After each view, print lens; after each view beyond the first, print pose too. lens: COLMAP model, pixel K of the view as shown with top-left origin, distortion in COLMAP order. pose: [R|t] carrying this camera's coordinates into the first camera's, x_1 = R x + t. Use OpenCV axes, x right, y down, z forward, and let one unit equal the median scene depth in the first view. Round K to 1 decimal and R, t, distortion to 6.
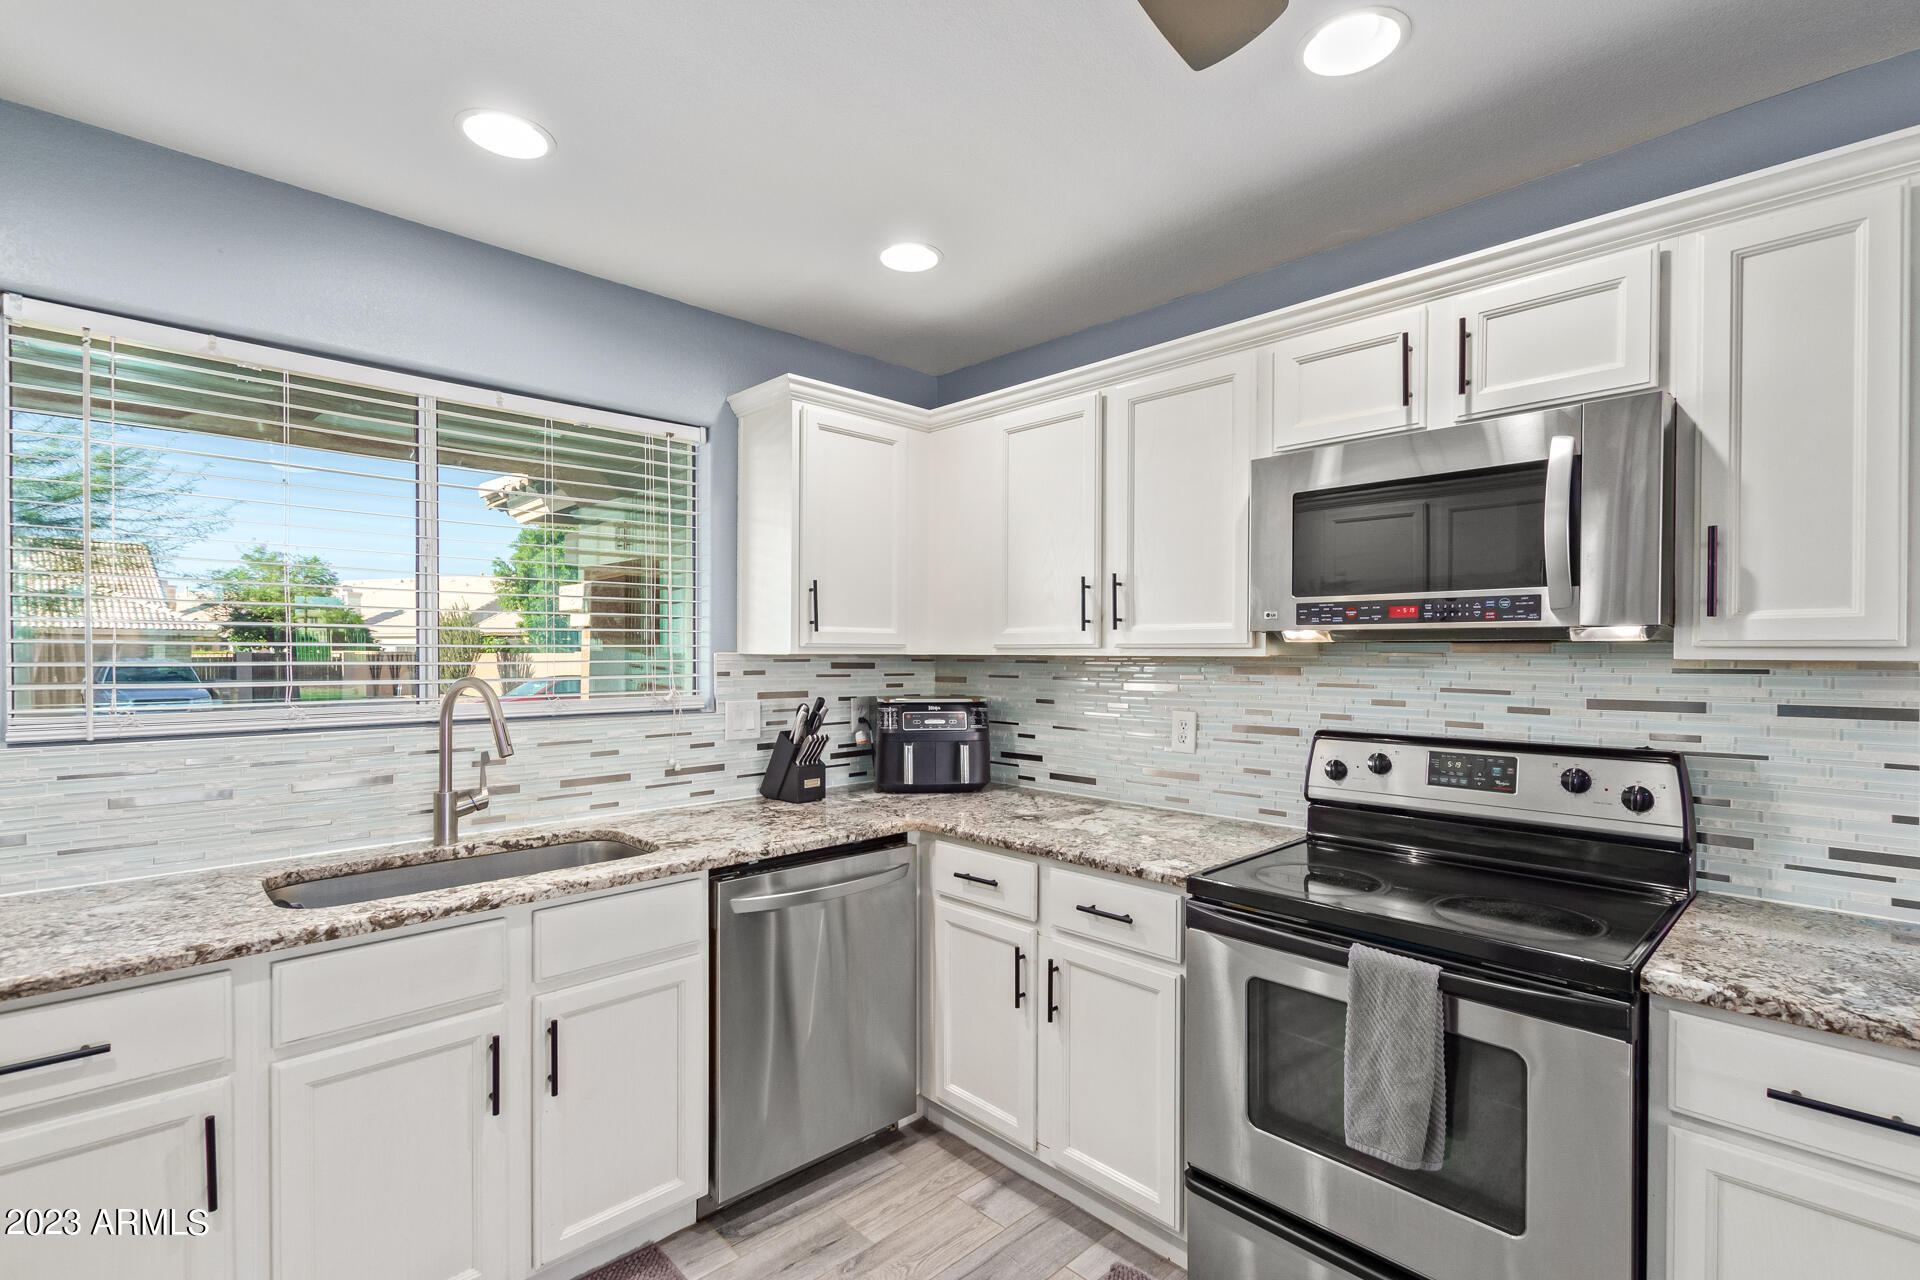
lens RADIAL K [[884.1, 0, 959.8], [0, 884.1, 659.1], [0, 0, 1]] dist [0.016879, -0.000044]
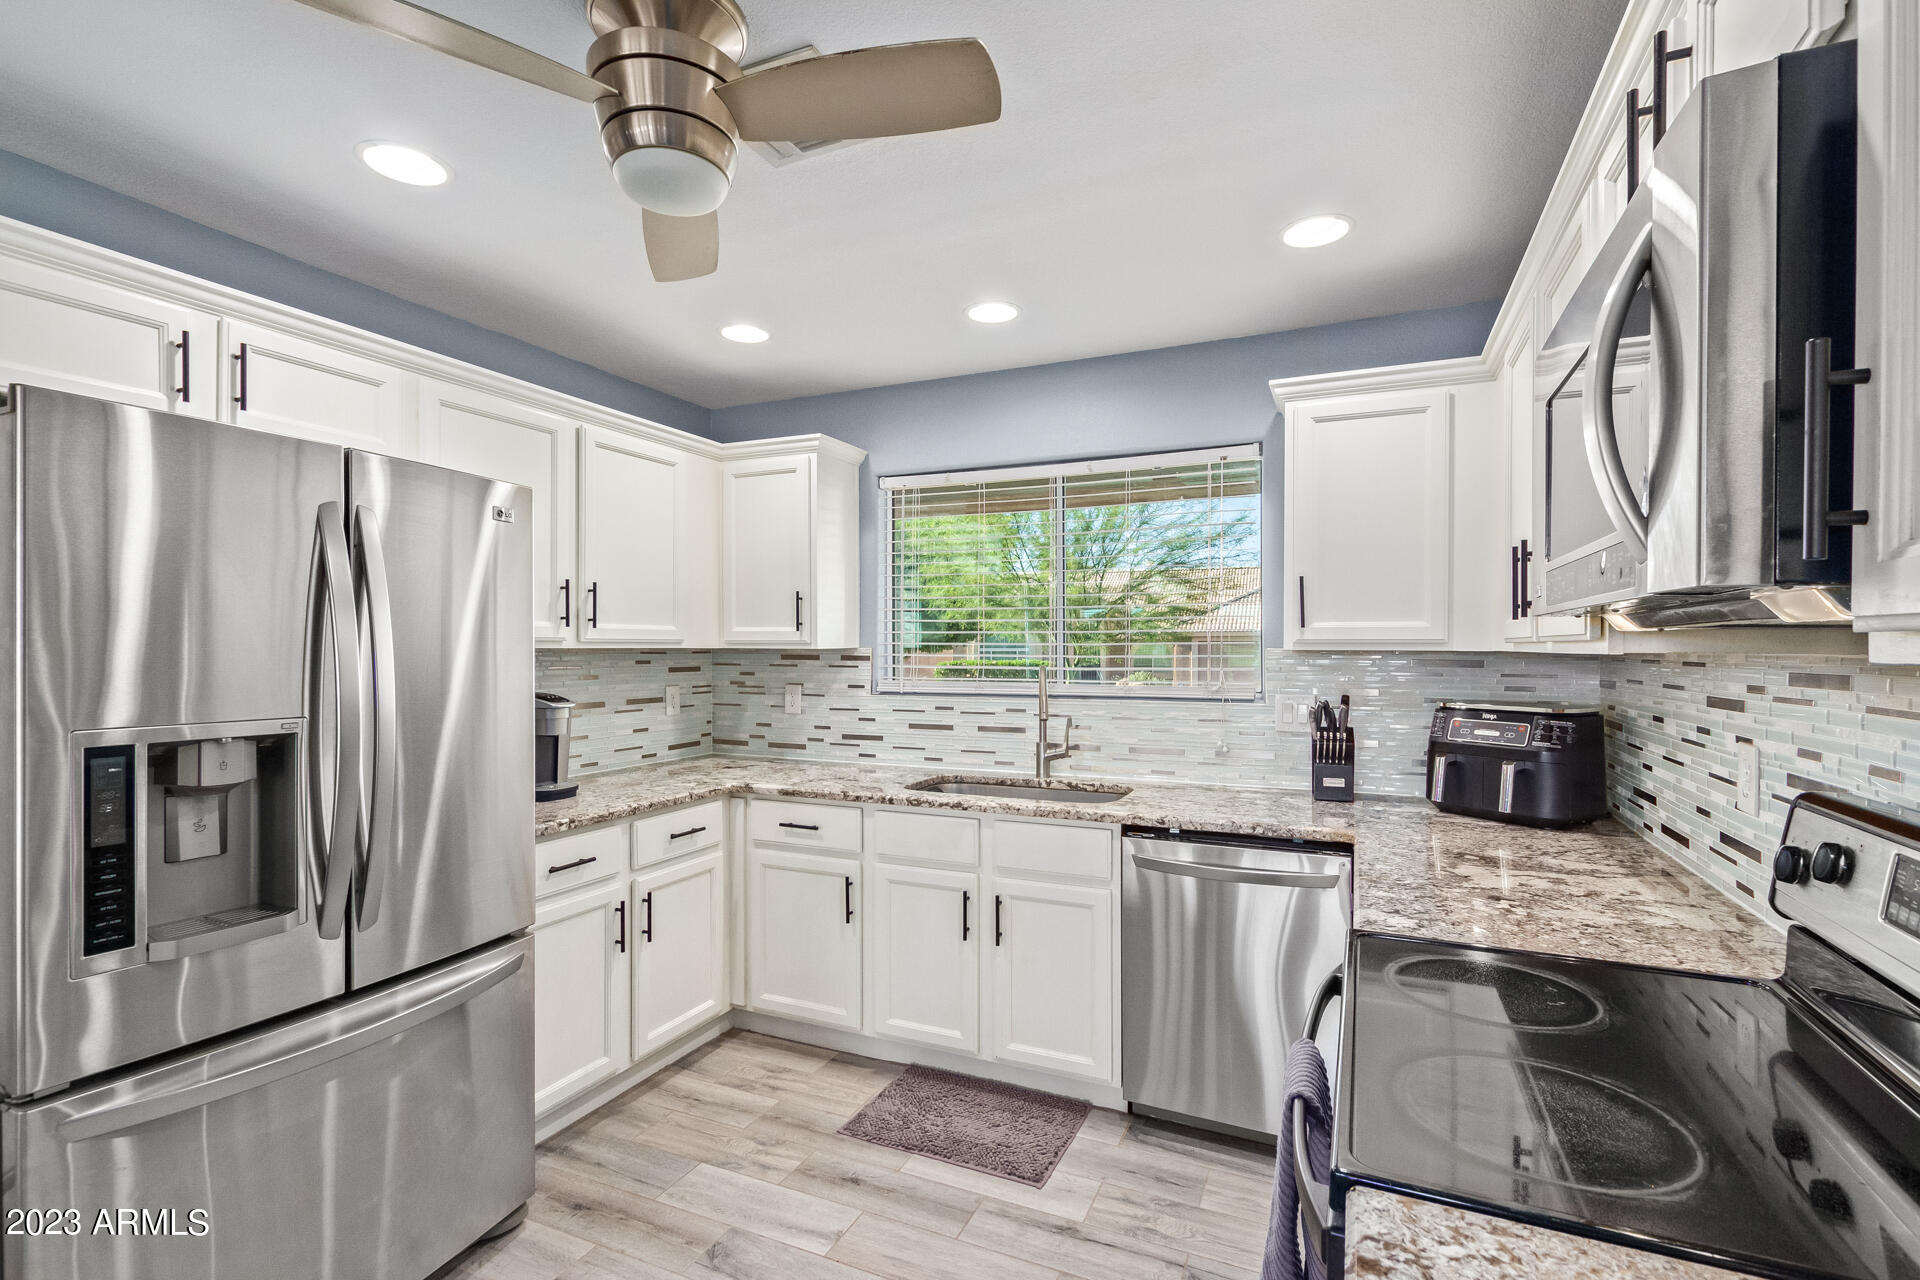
lens RADIAL K [[869.5, 0, 967.3], [0, 869.5, 650.9], [0, 0, 1]] dist [0.000327, 0.000098]
pose [[0.380493, 0.000867, -0.924783, 0.712721], [-0.008912, 0.999957, -0.002729, 0.001736], [0.924741, 0.009280, 0.380484, 0.328453]]
